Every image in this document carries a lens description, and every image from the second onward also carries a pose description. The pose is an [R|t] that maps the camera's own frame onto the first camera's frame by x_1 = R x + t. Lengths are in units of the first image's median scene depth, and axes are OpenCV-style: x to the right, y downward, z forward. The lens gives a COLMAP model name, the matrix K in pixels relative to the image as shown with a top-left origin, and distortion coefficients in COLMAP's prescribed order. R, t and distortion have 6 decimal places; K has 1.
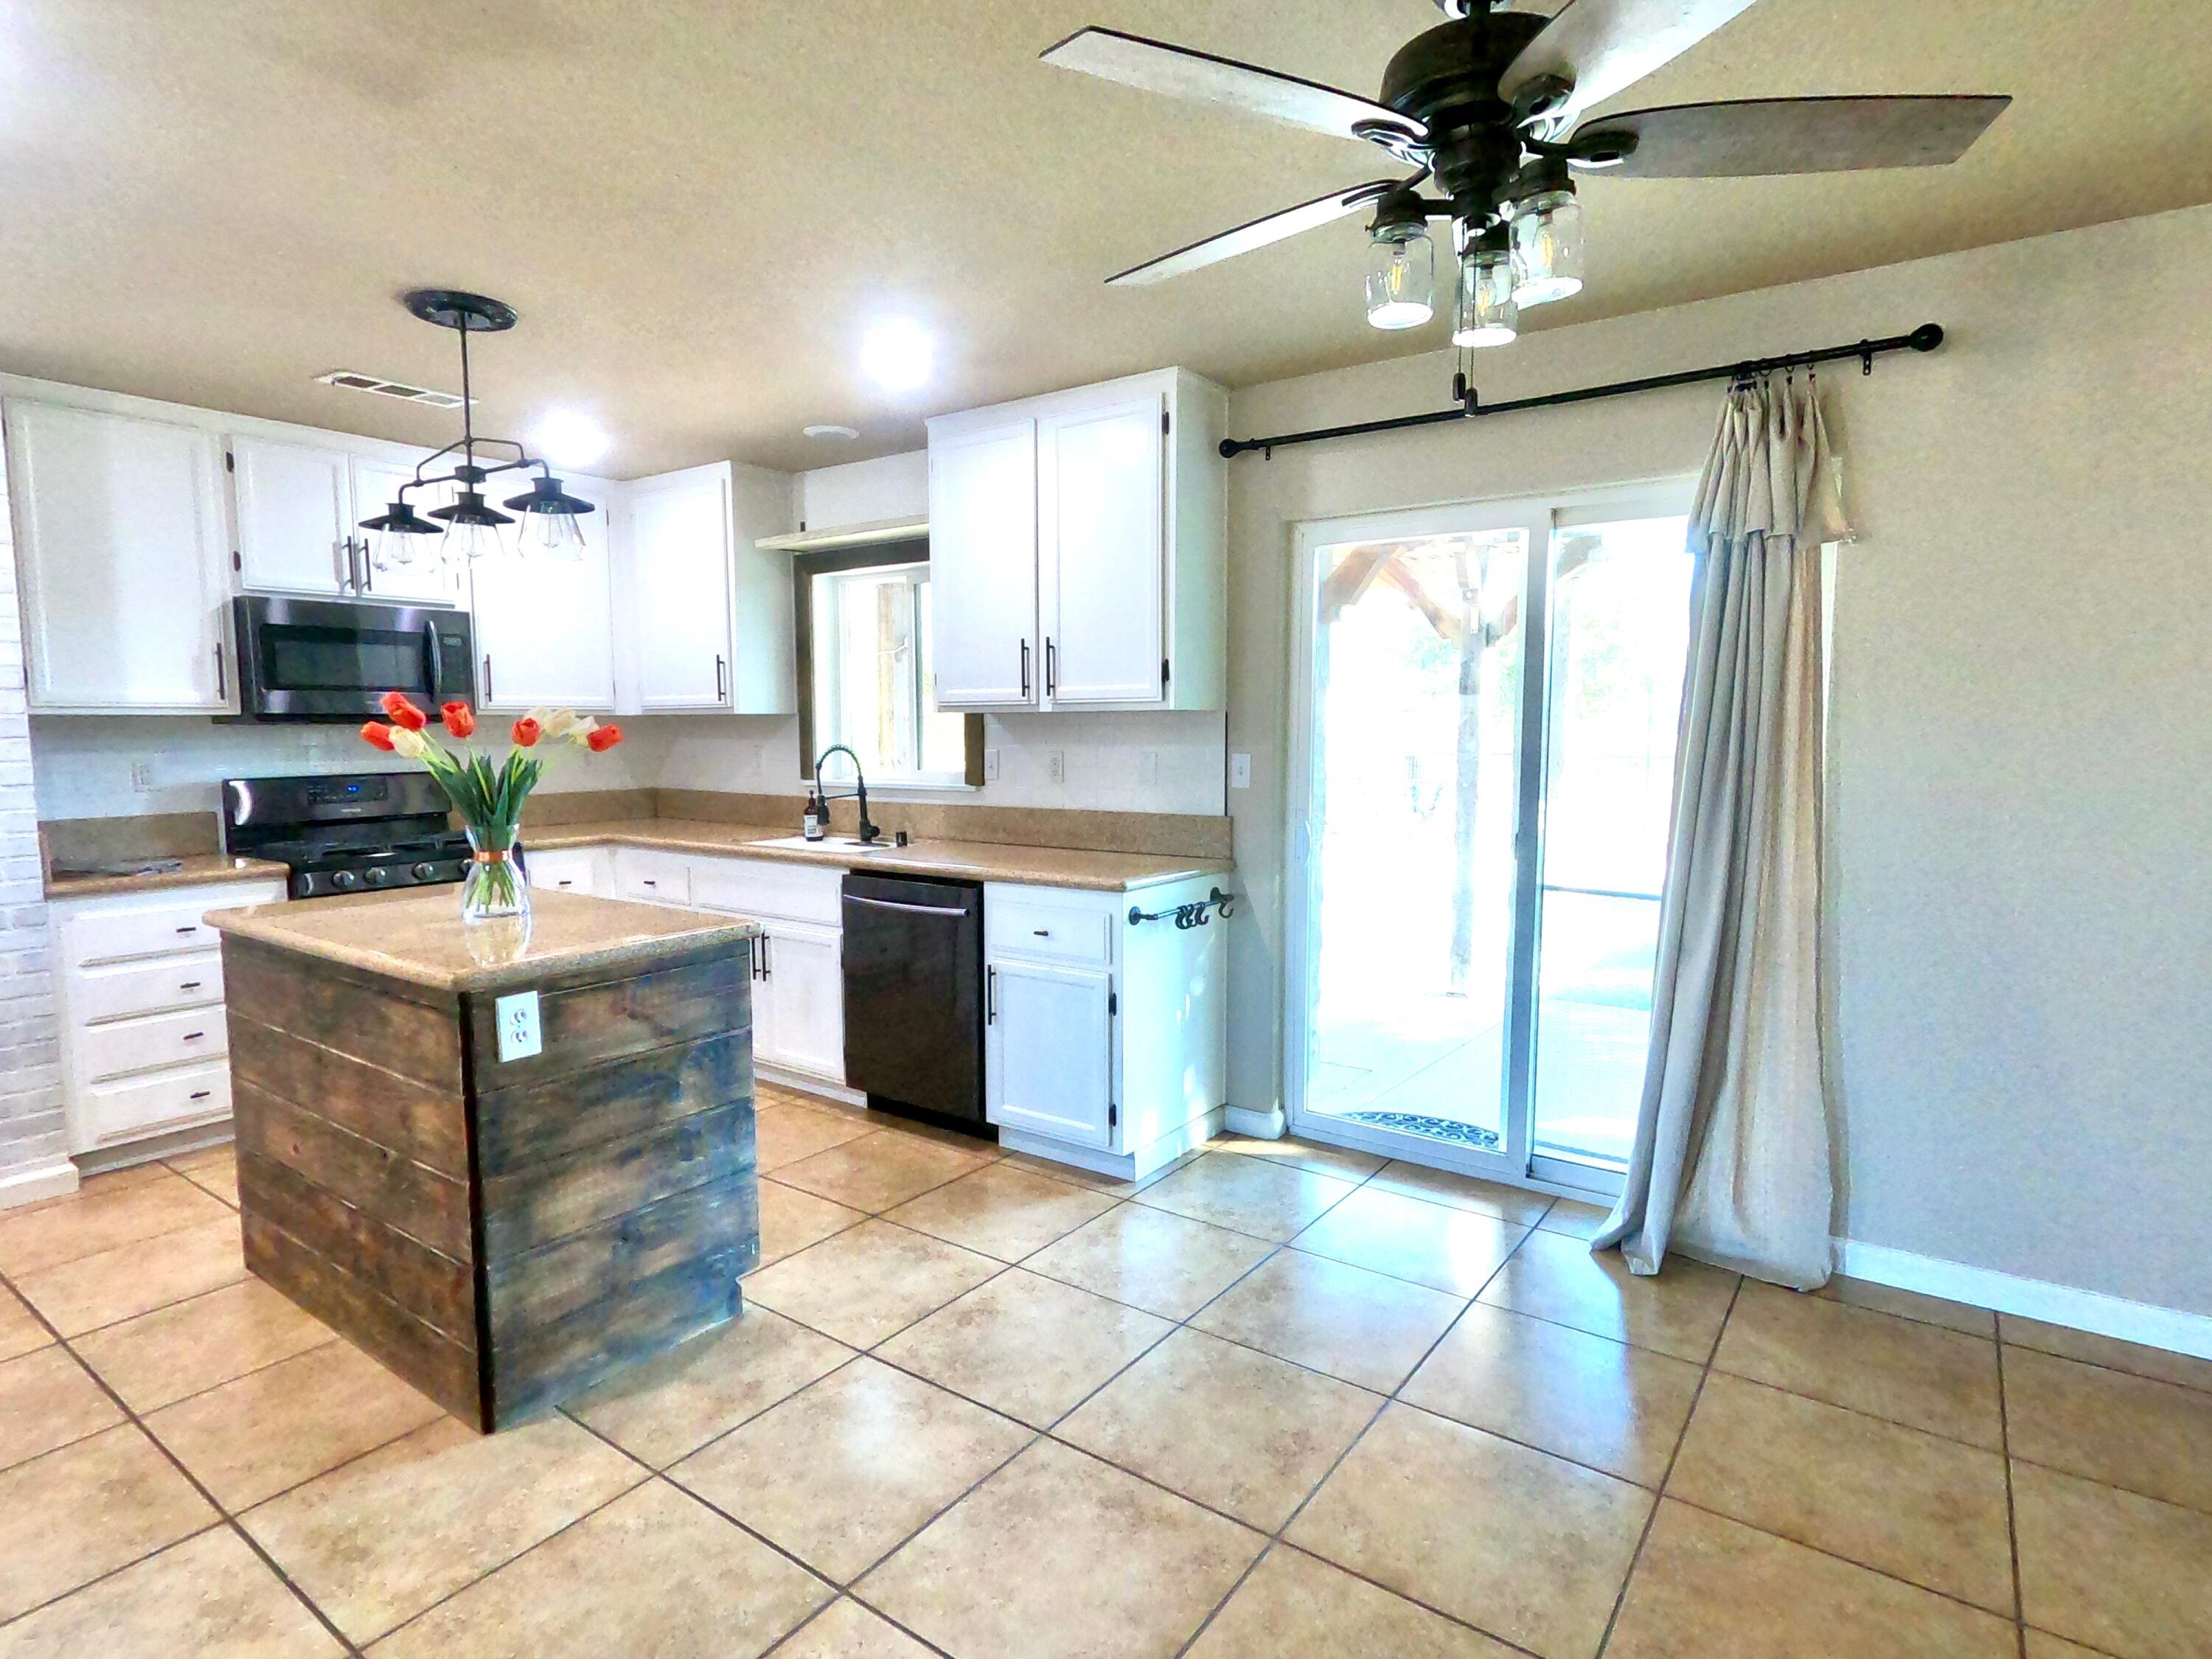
lens RADIAL K [[1165.9, 0, 1106.0], [0, 1165.9, 829.5], [0, 0, 1]] dist [-0.006307, 0.001247]
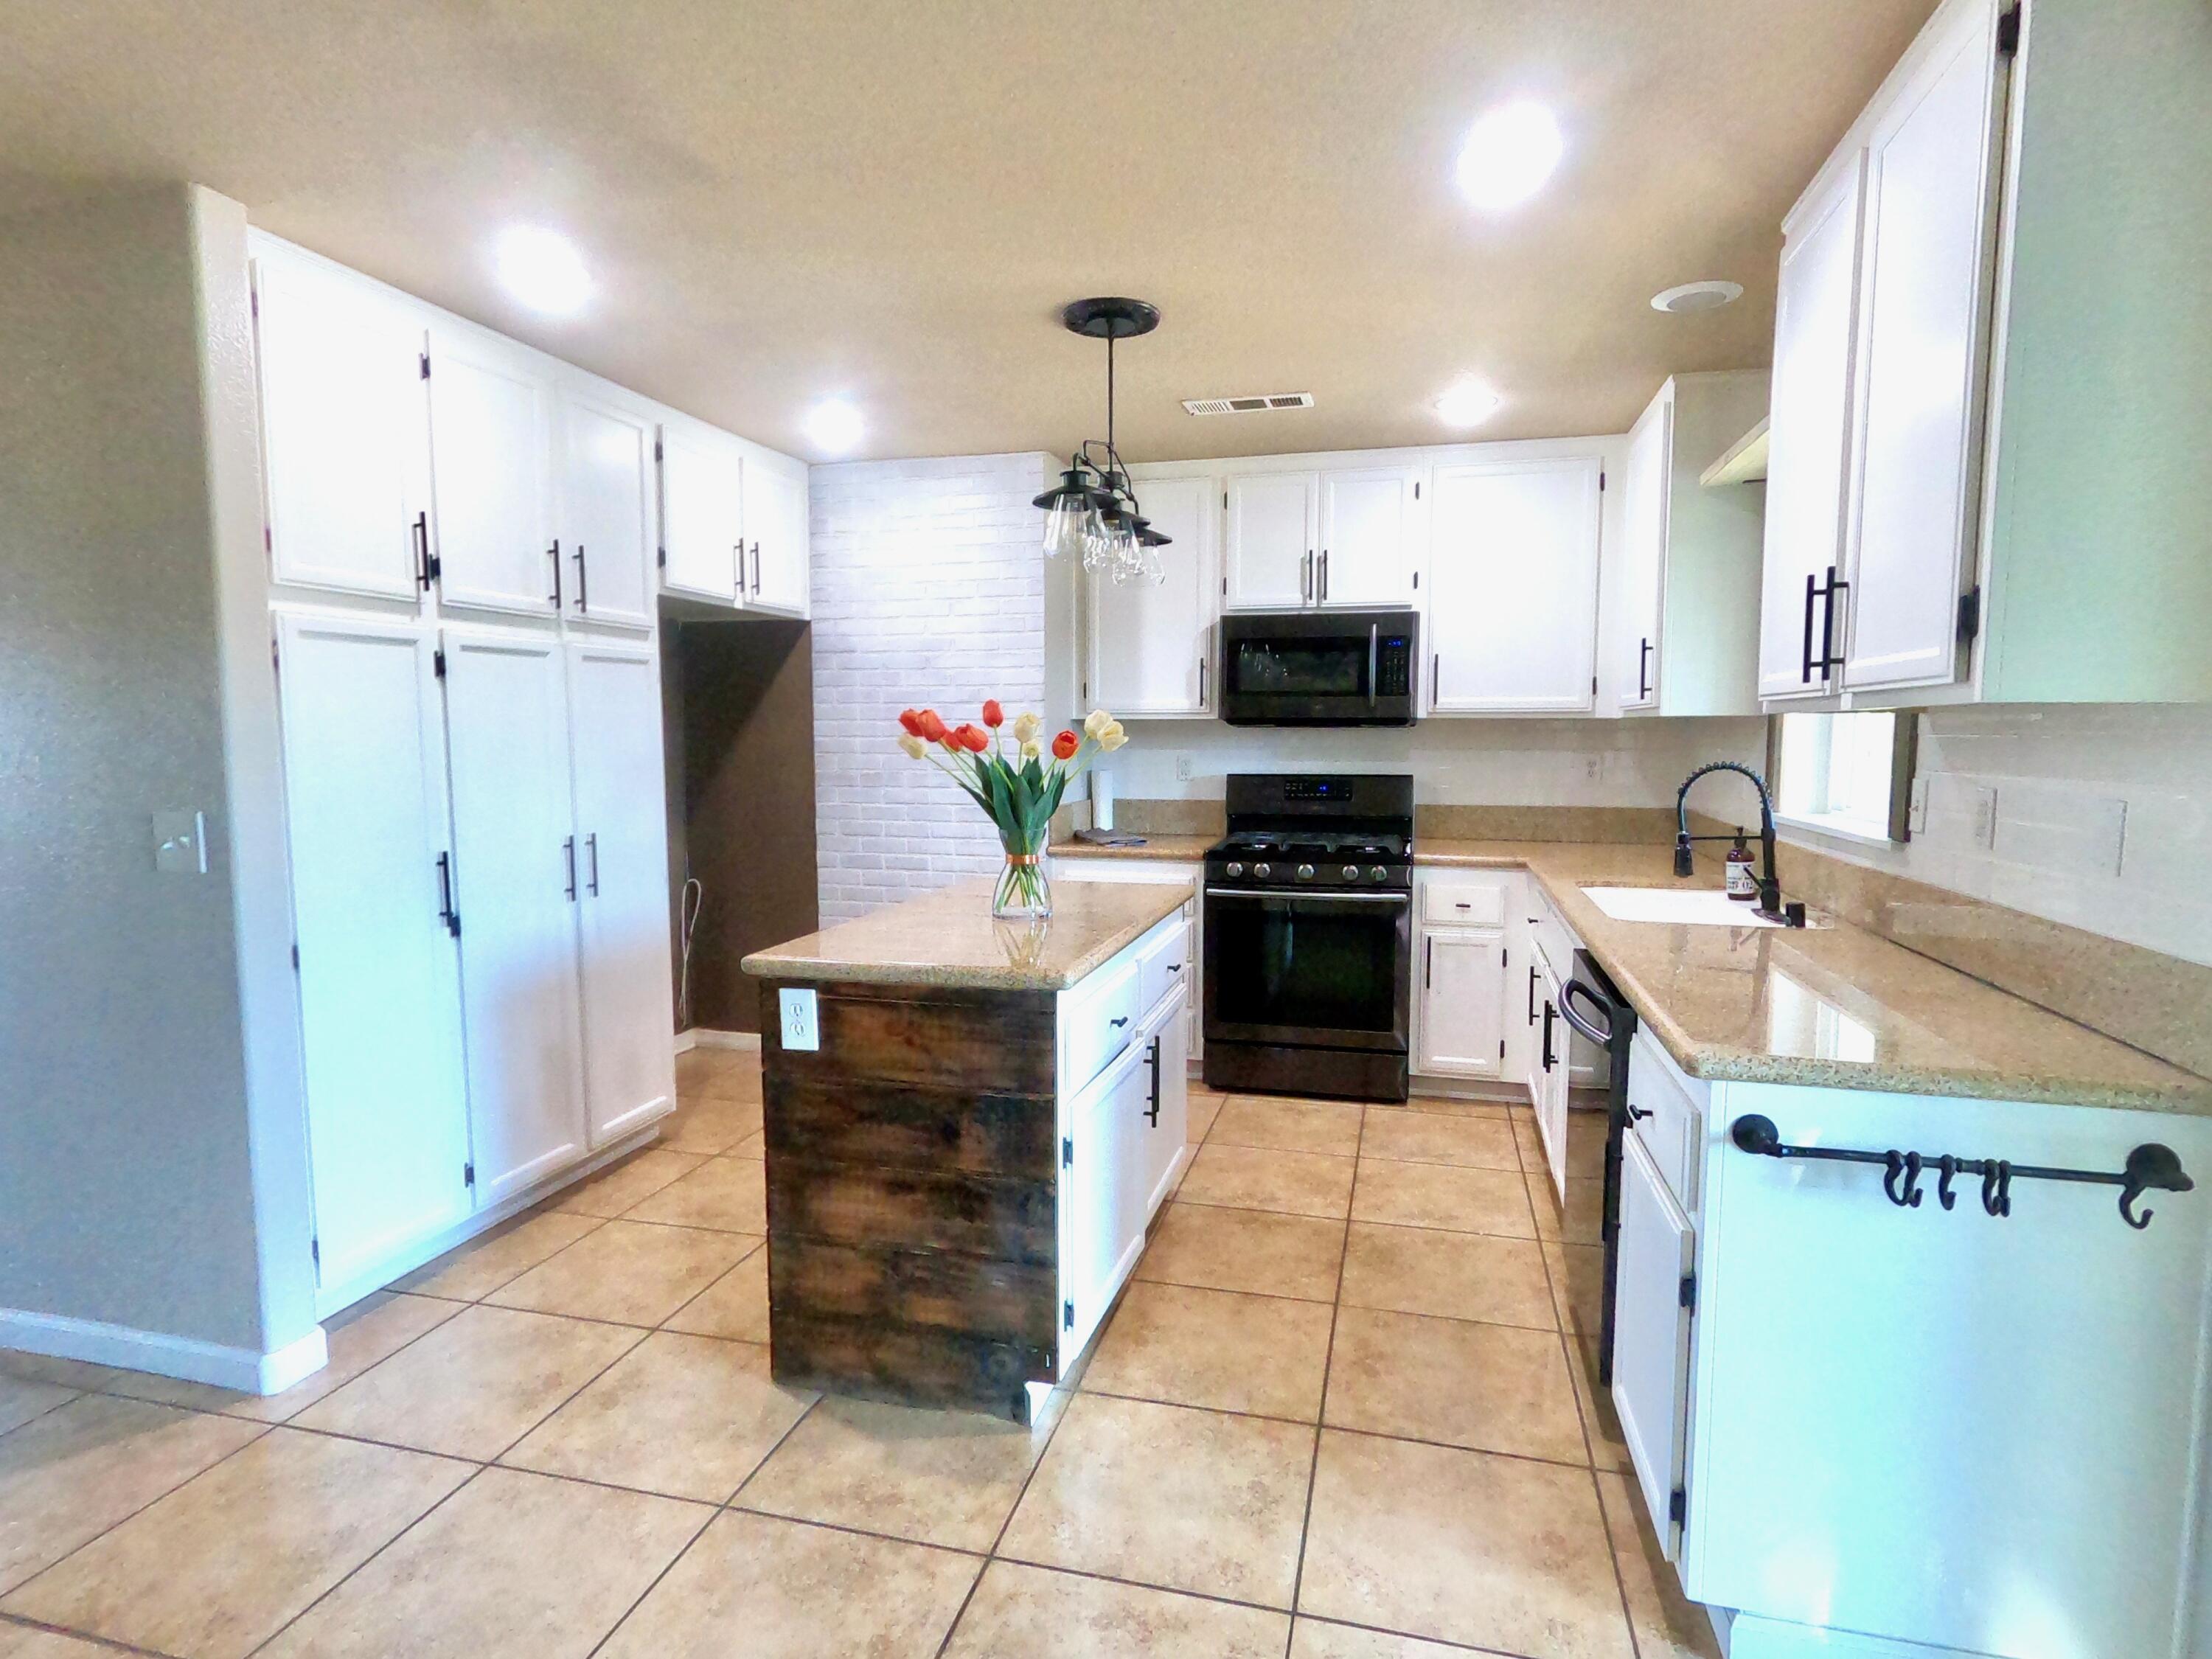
lens RADIAL K [[1165.9, 0, 1106.0], [0, 1165.9, 829.5], [0, 0, 1]] dist [-0.006307, 0.001247]
pose [[0.360236, 0.085846, -0.928903, 0.470686], [-0.086981, 0.994510, 0.058177, -0.072224], [0.928797, 0.059839, 0.365725, 0.739847]]
